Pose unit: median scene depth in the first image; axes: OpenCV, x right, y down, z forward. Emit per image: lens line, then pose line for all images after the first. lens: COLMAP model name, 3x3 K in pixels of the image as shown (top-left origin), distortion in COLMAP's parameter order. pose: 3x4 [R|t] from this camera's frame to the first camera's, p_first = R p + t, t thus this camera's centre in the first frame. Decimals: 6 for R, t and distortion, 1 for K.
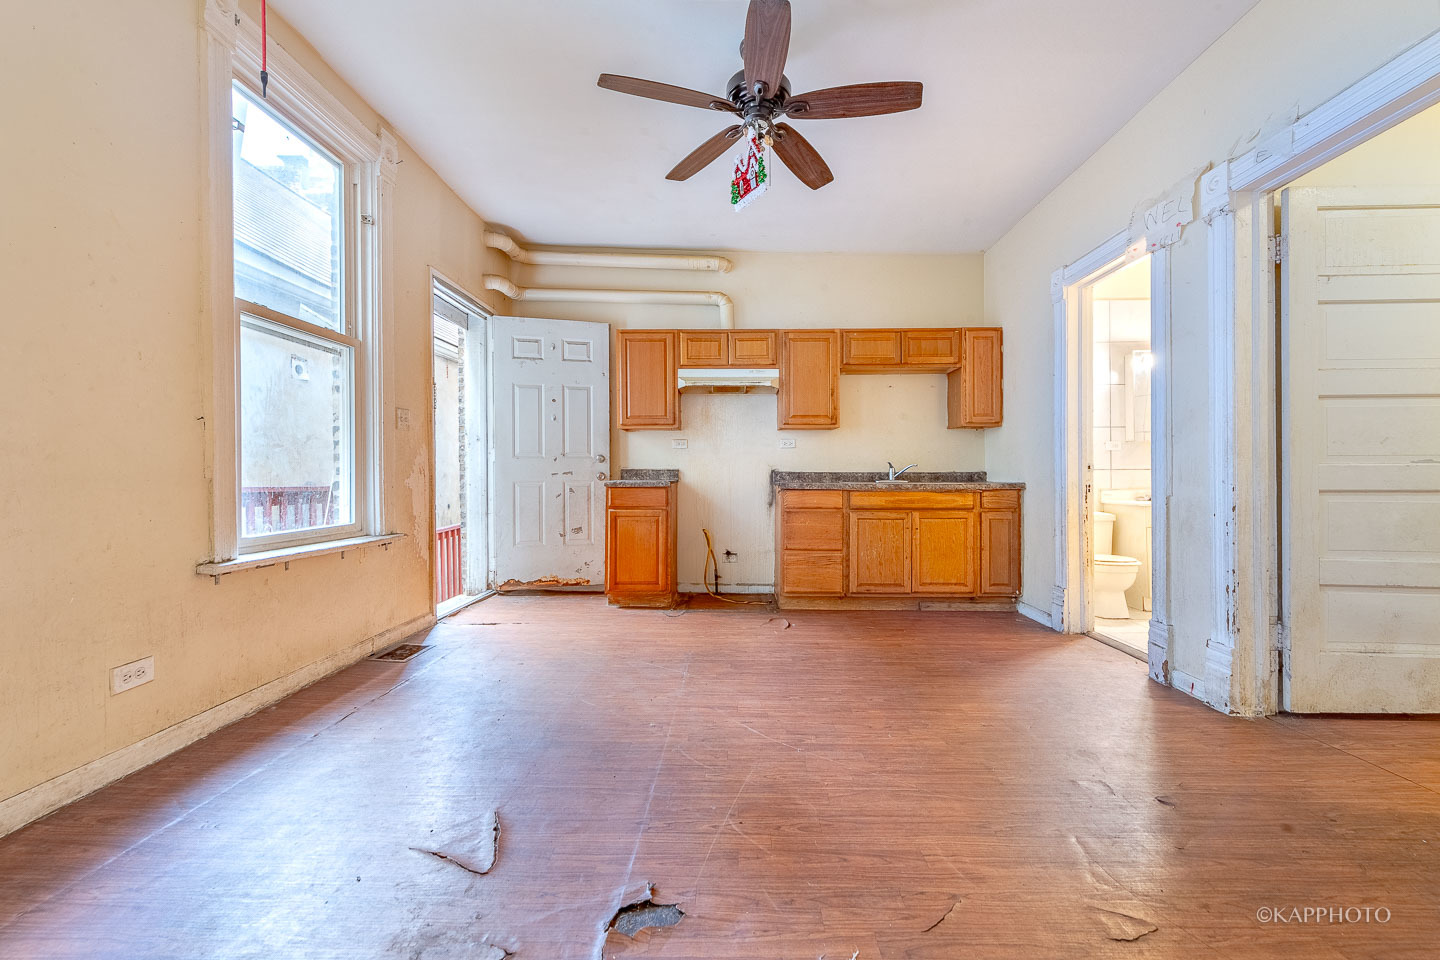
lens RADIAL K [[616.0, 0, 702.3], [0, 616.0, 473.7], [0, 0, 1]] dist [0.001408, -0.000289]
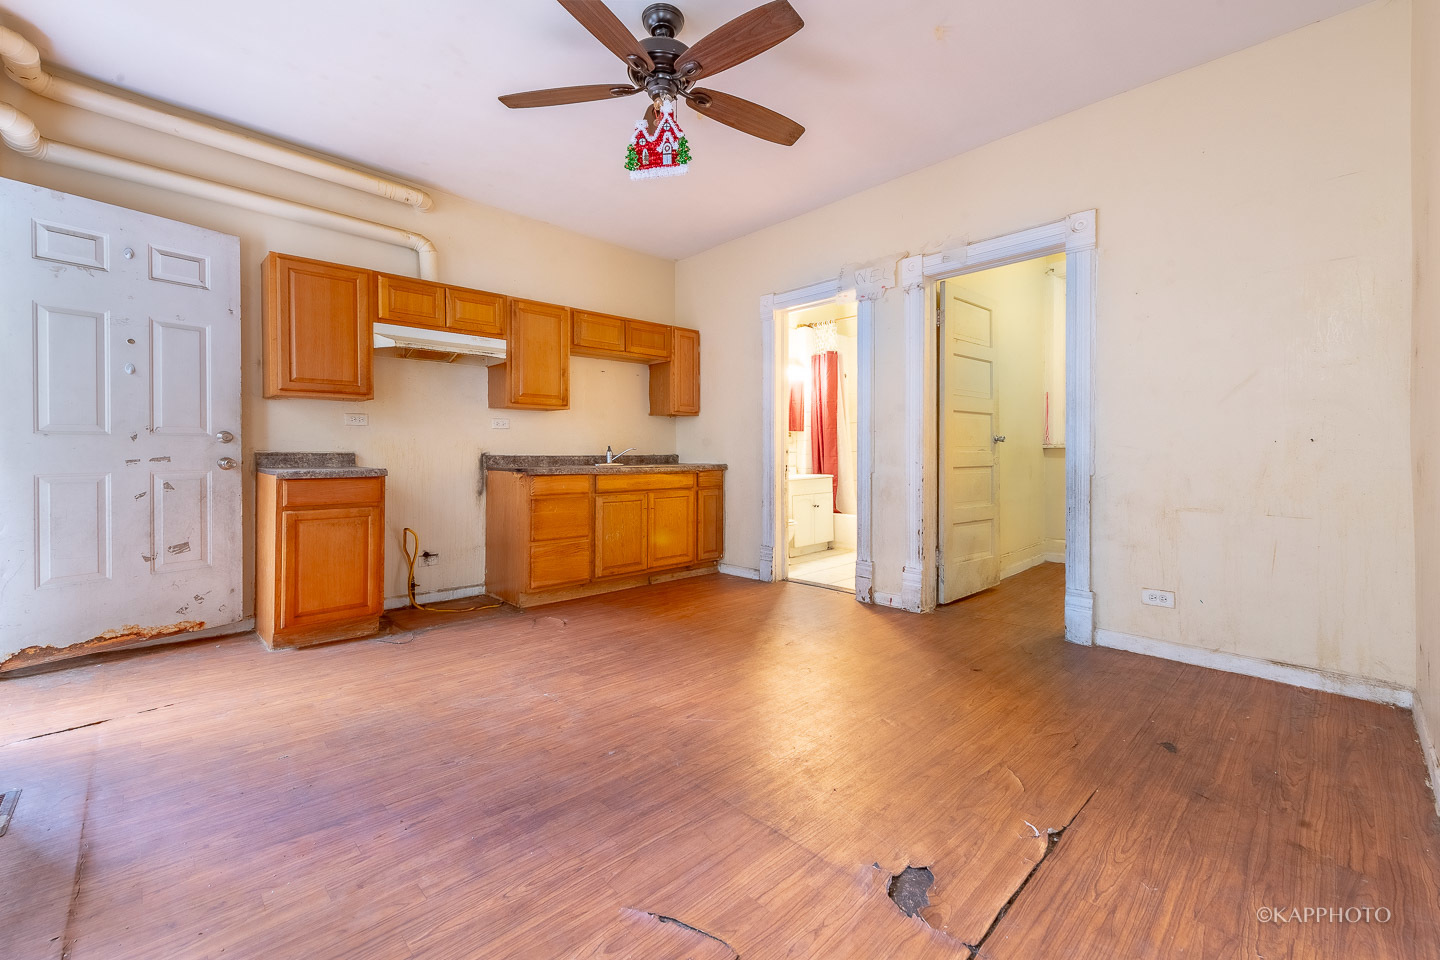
lens RADIAL K [[603.4, 0, 779.6], [0, 603.4, 457.1], [0, 0, 1]] dist [0.001124, -0.000568]
pose [[0.676519, -0.006352, 0.736398, -0.254906], [0.002141, 0.999976, 0.006658, -0.006102], [-0.736422, -0.002927, 0.676516, 0.119144]]
